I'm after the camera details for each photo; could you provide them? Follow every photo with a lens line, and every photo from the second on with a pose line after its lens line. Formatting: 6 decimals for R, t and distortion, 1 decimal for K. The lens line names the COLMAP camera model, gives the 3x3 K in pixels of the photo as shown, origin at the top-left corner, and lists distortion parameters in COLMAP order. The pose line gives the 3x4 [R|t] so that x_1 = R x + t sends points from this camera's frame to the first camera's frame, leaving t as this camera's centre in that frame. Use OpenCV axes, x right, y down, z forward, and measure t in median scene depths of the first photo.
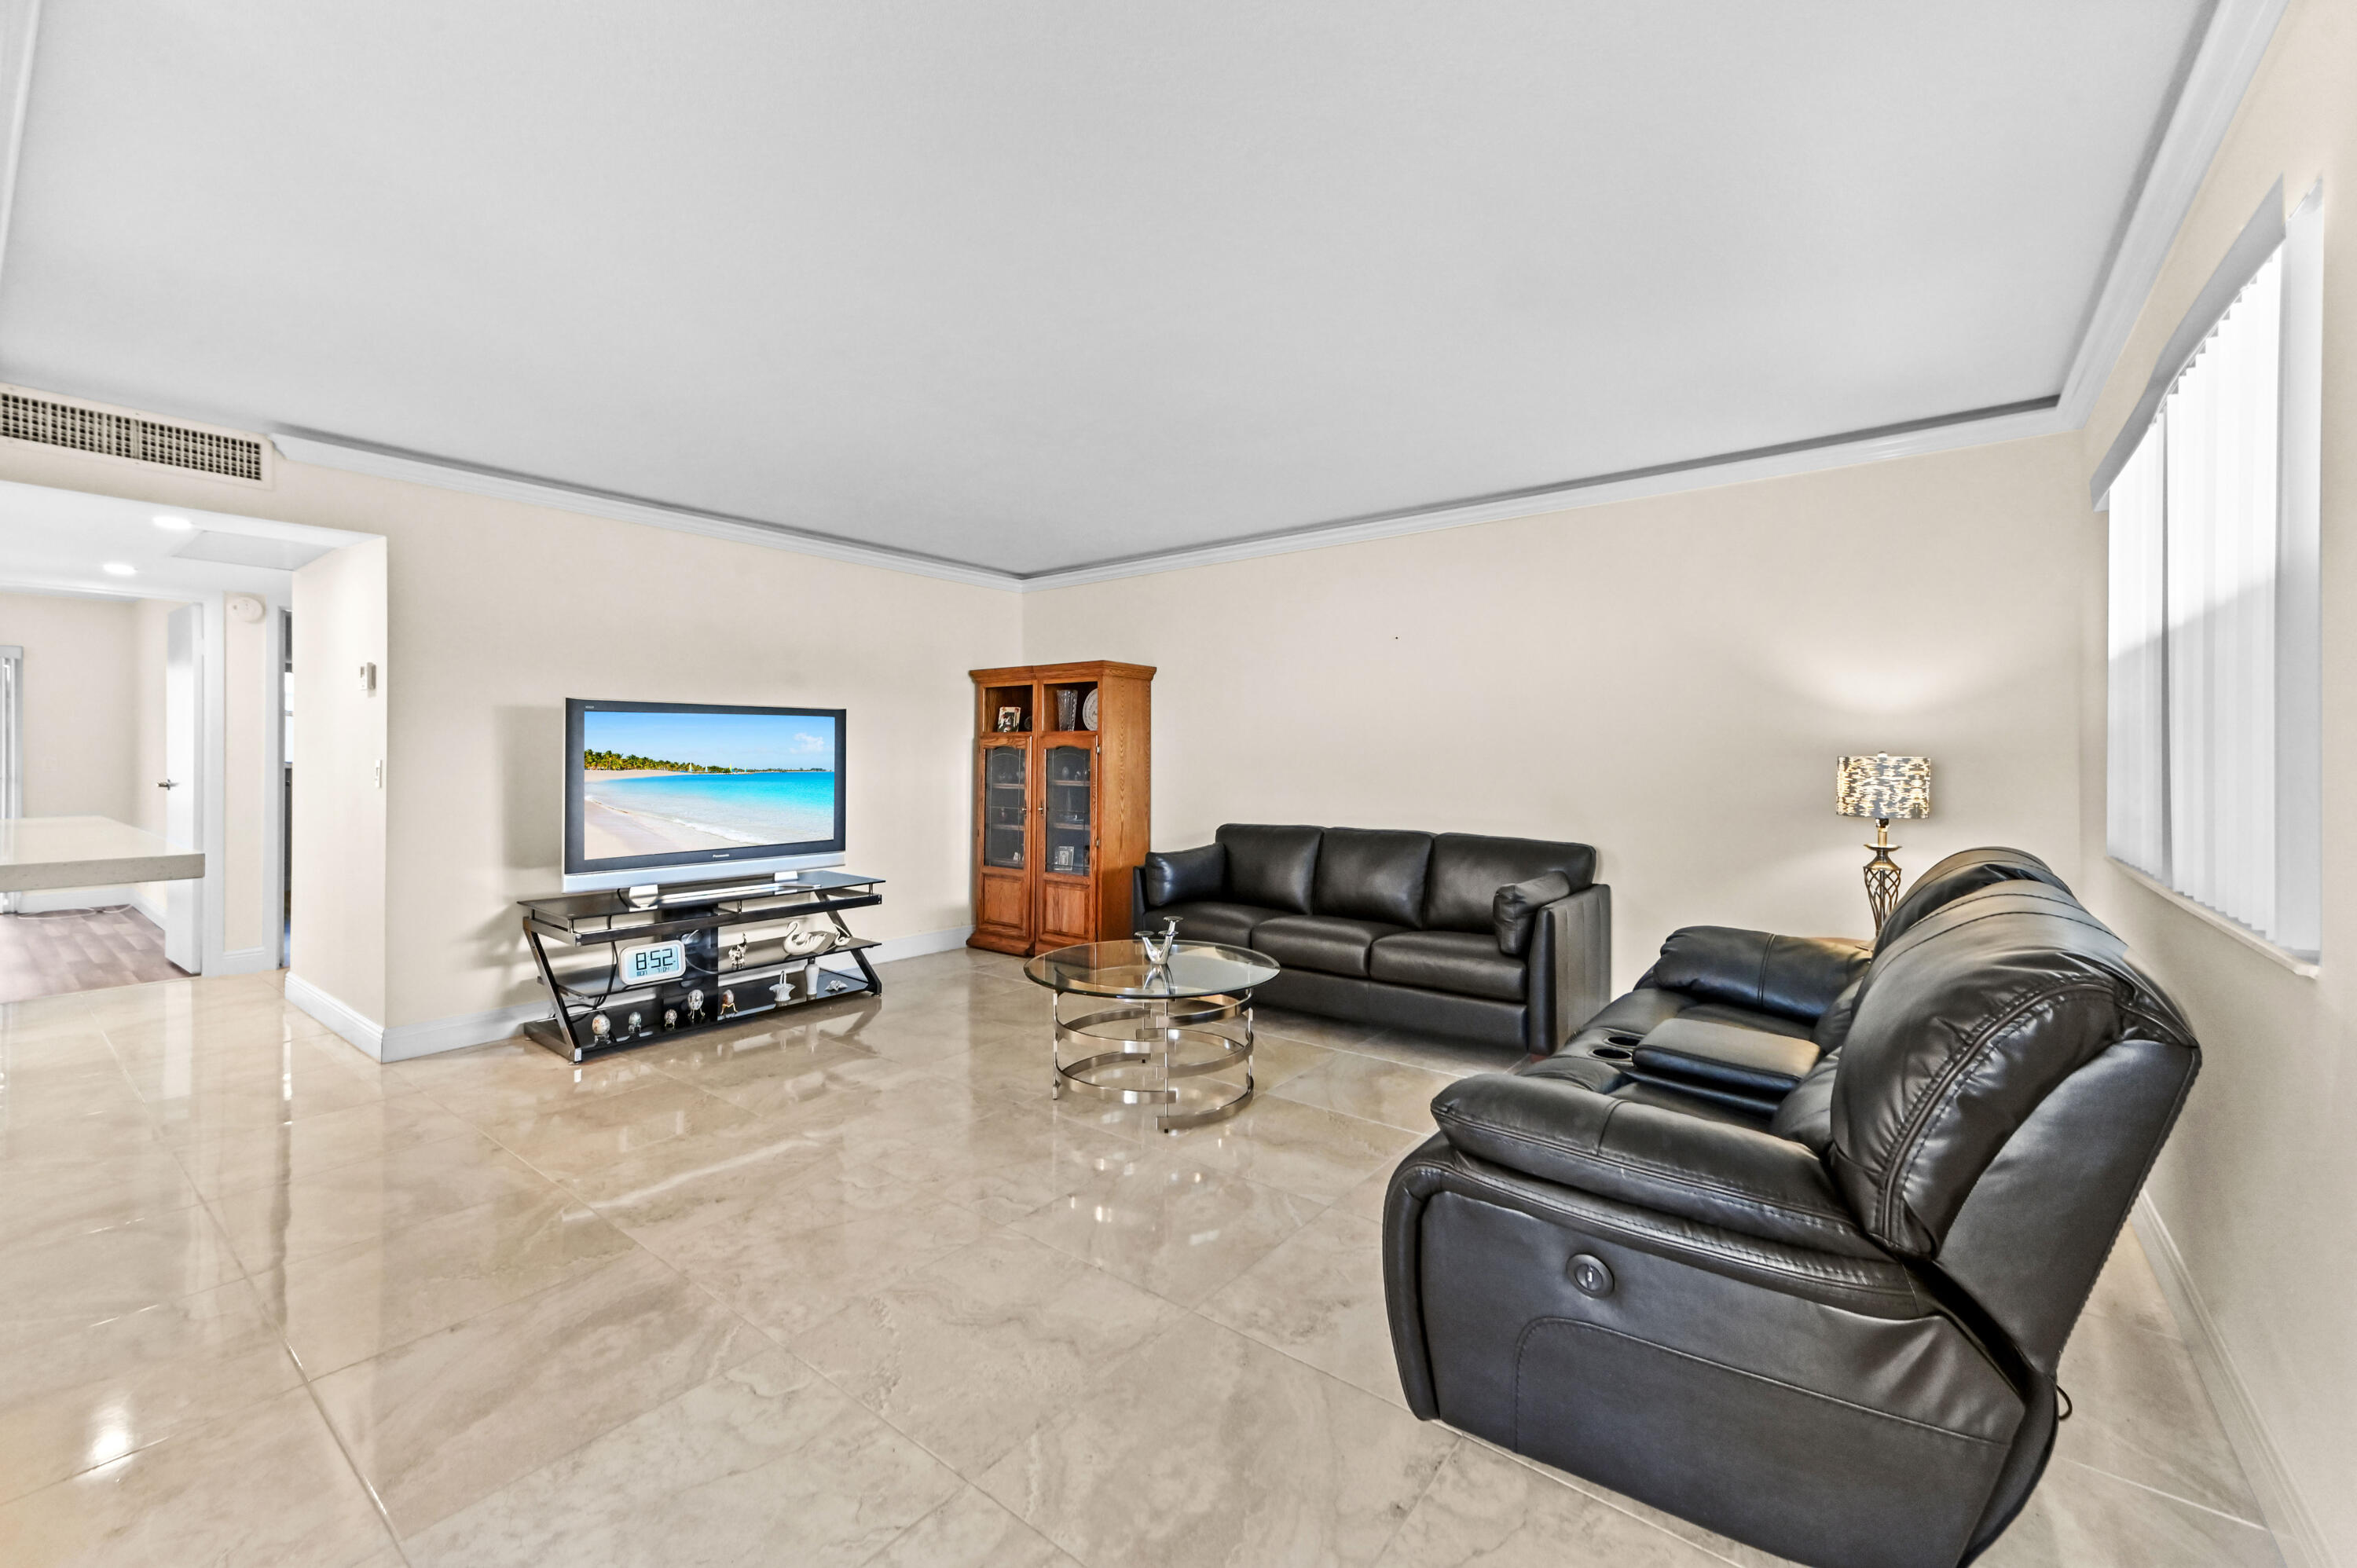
lens RADIAL K [[949.2, 0, 1183.1], [0, 949.2, 750.4], [0, 0, 1]] dist [0.013410, 0.000125]
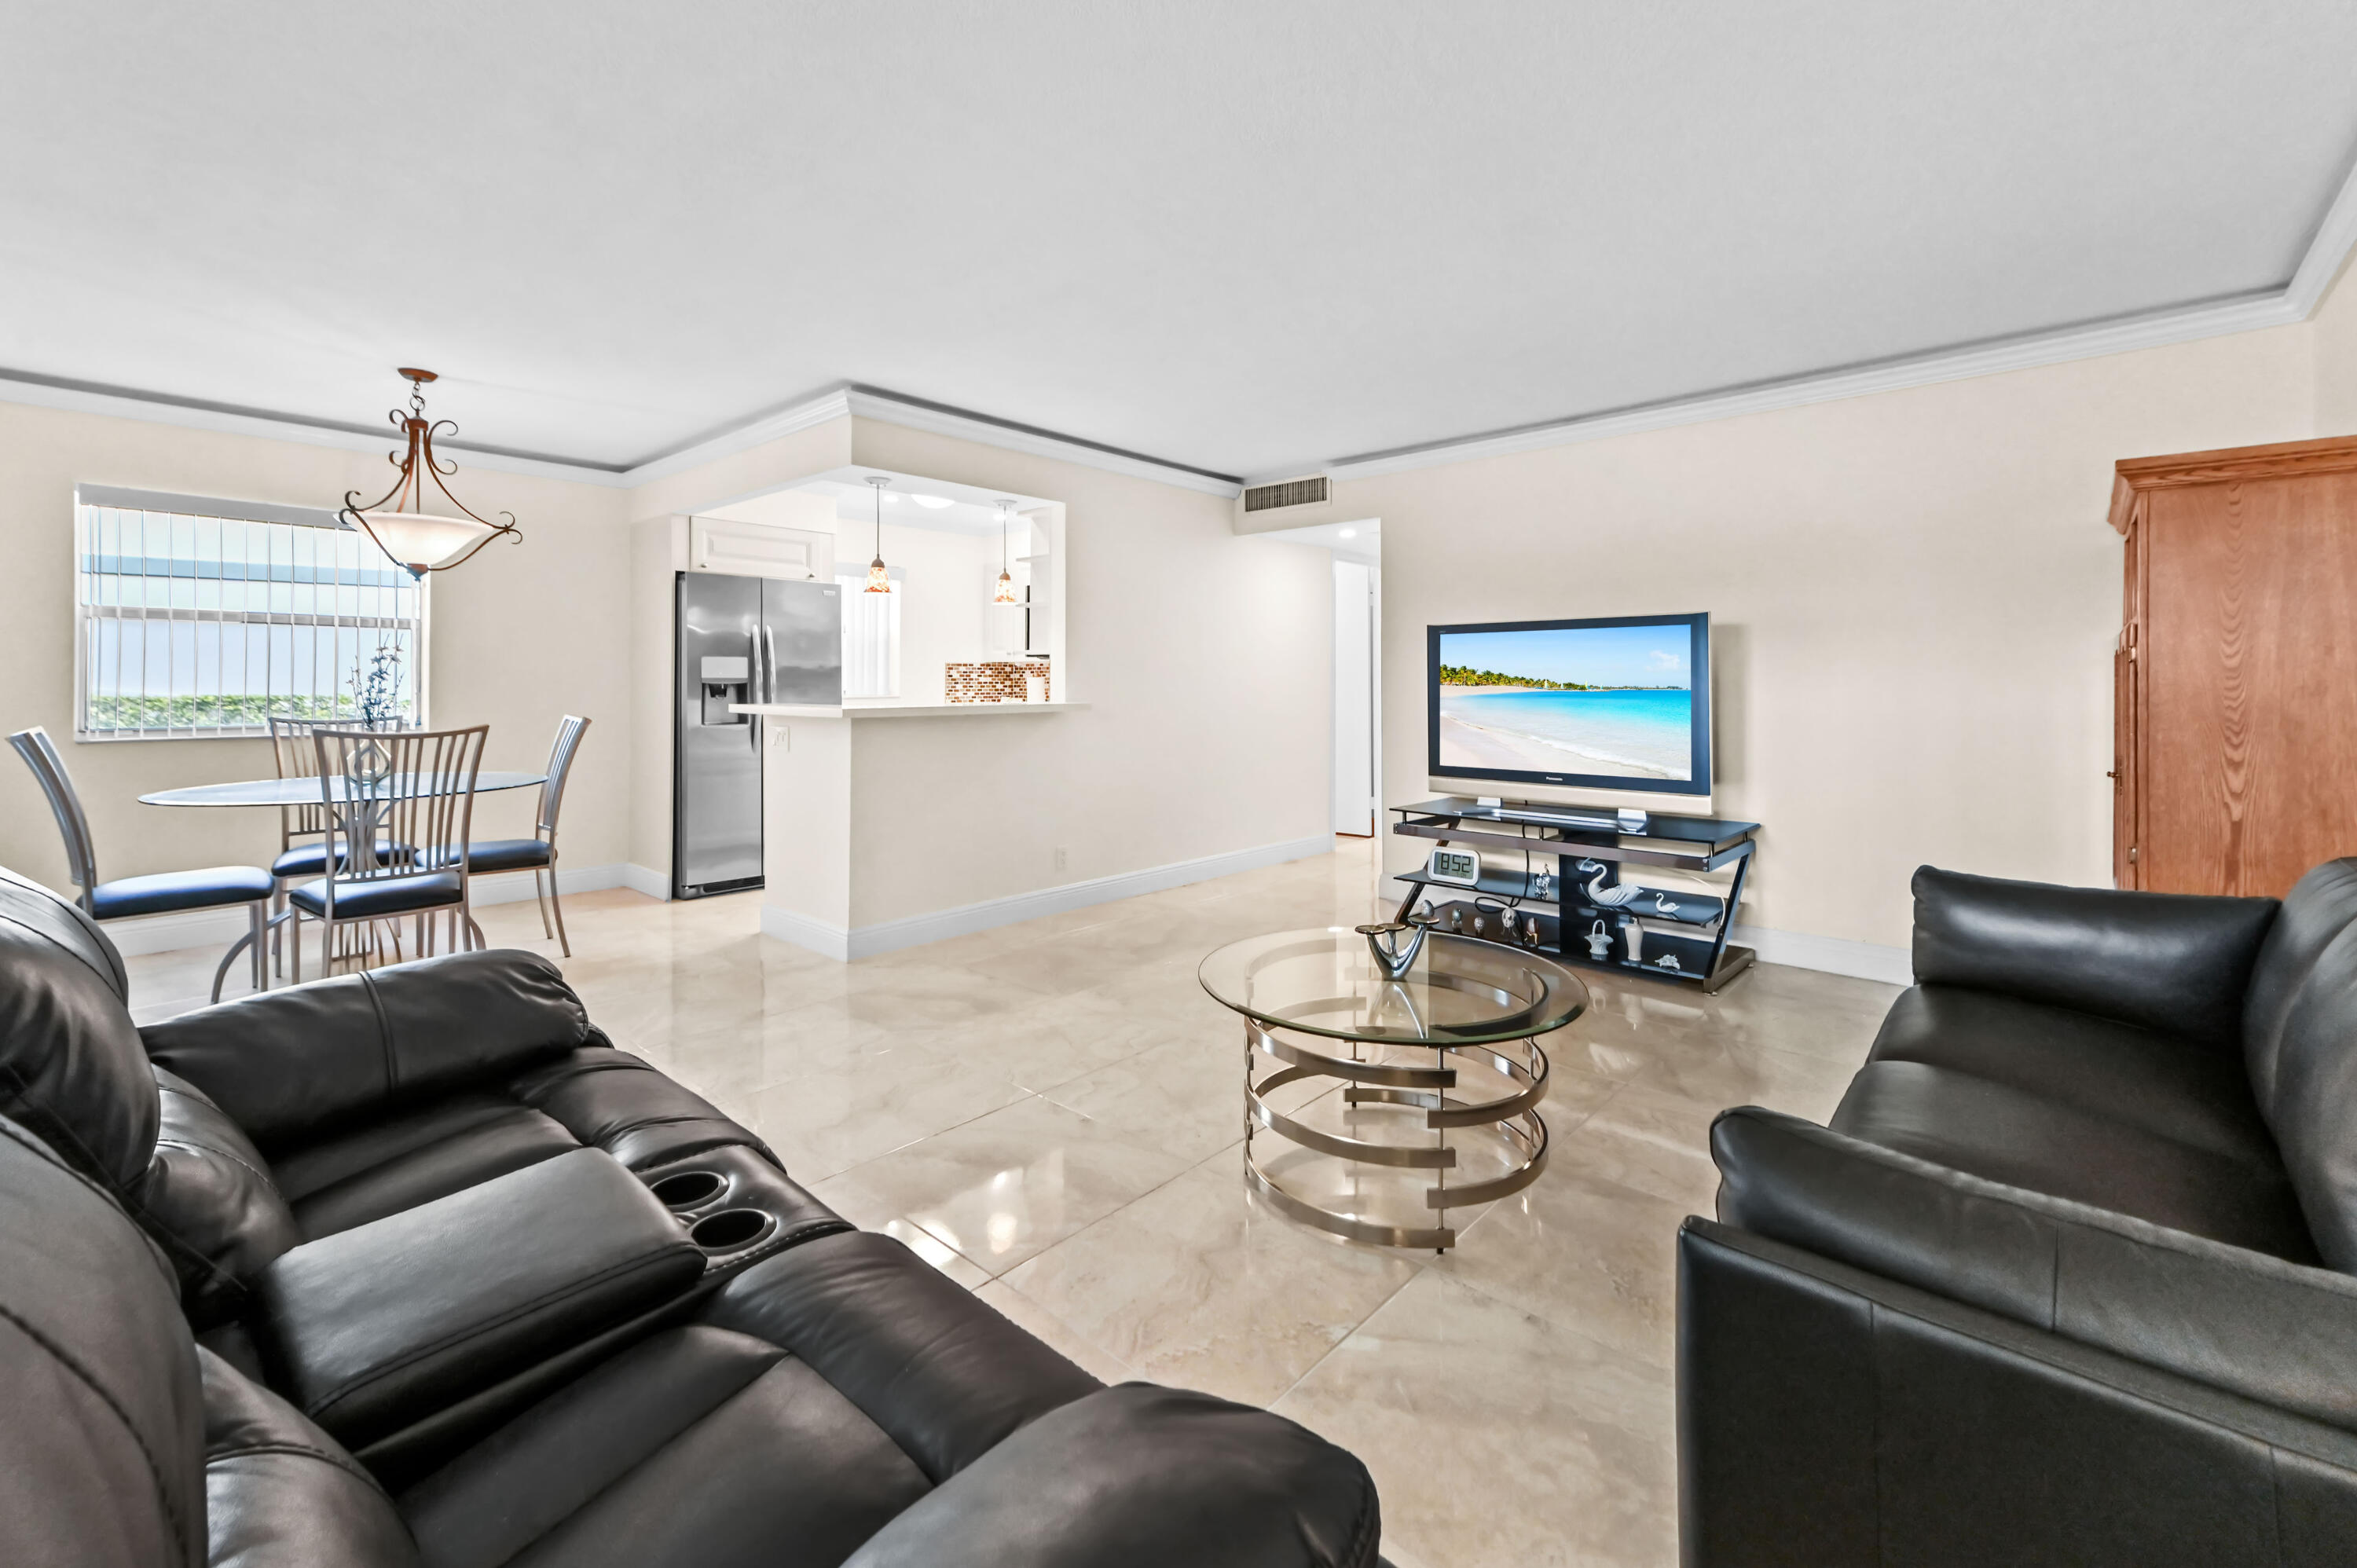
lens RADIAL K [[972.7, 0, 1171.5], [0, 972.7, 681.4], [0, 0, 1]] dist [0.011256, 0.000043]
pose [[-0.080305, -0.002406, -0.996767, 0.488258], [0.004446, 0.999986, -0.002772, 0.013607], [0.996760, -0.004654, -0.080294, 0.662629]]
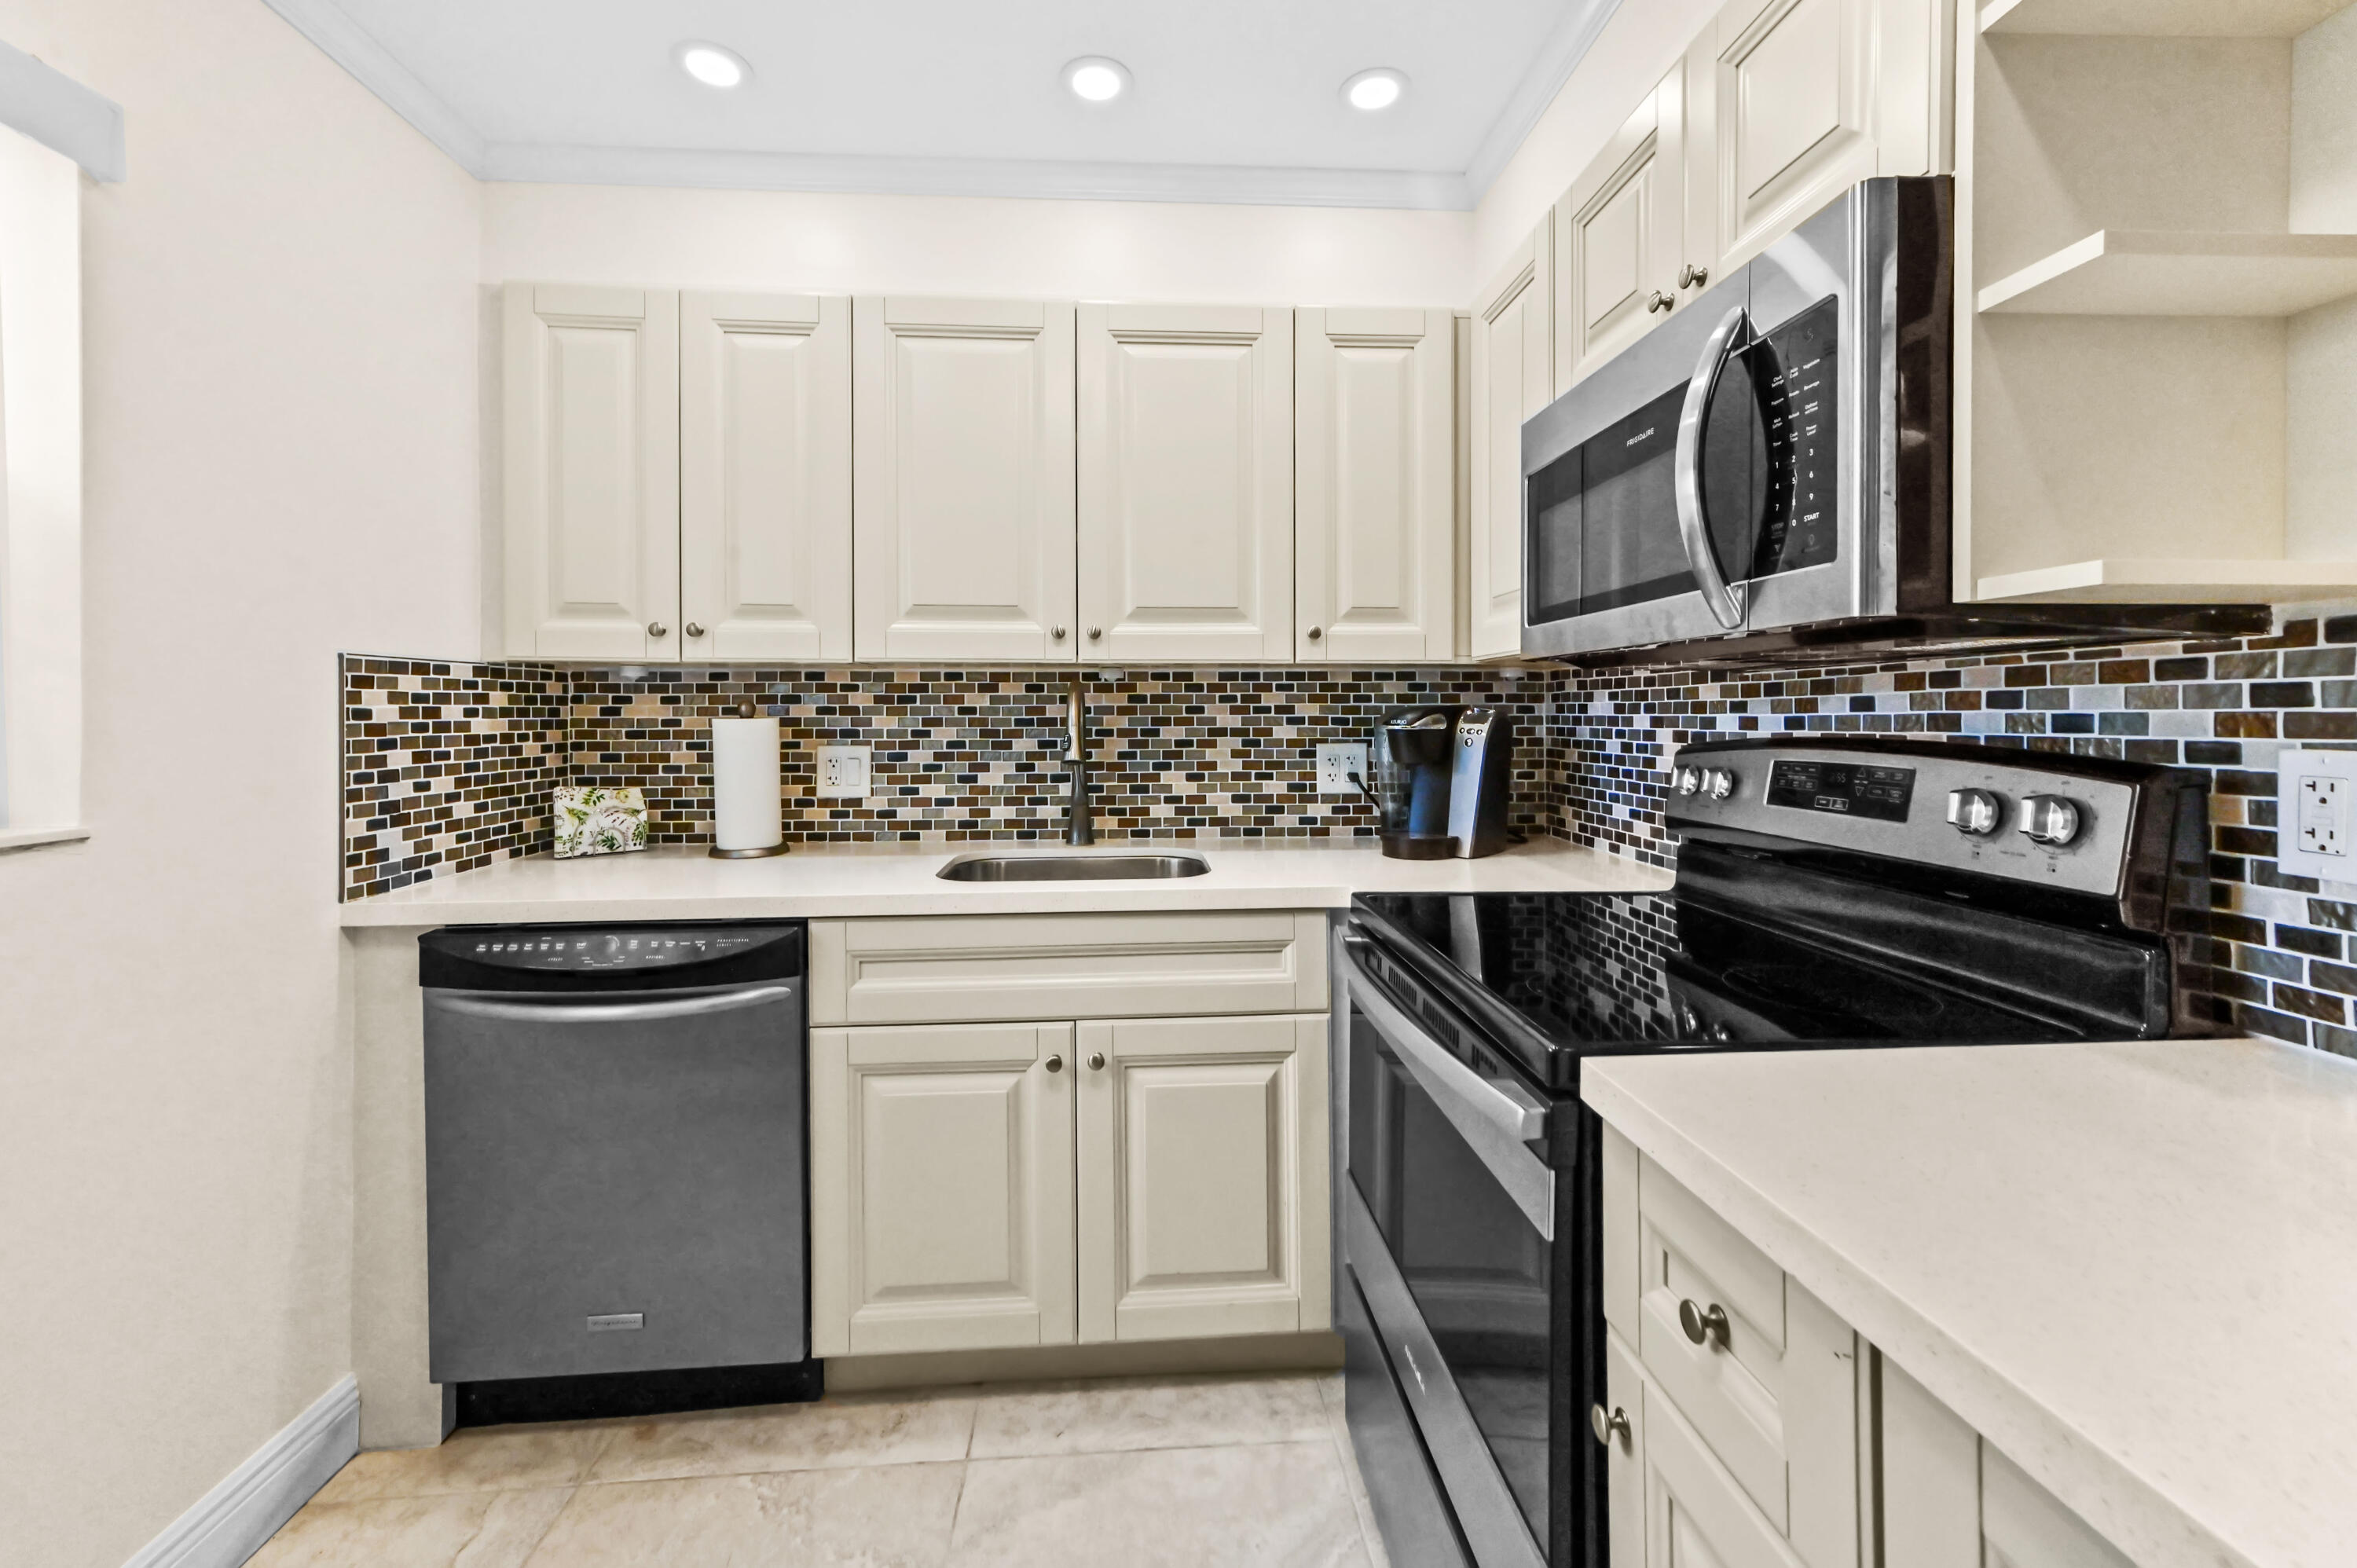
lens RADIAL K [[944.8, 0, 1165.6], [0, 944.8, 718.2], [0, 0, 1]] dist [0.008877, 0.000047]
pose [[0.651854, 0.004147, -0.758333, -0.620849], [0.004717, 0.999944, 0.009523, -0.001781], [0.758330, -0.009785, 0.651798, 0.165653]]
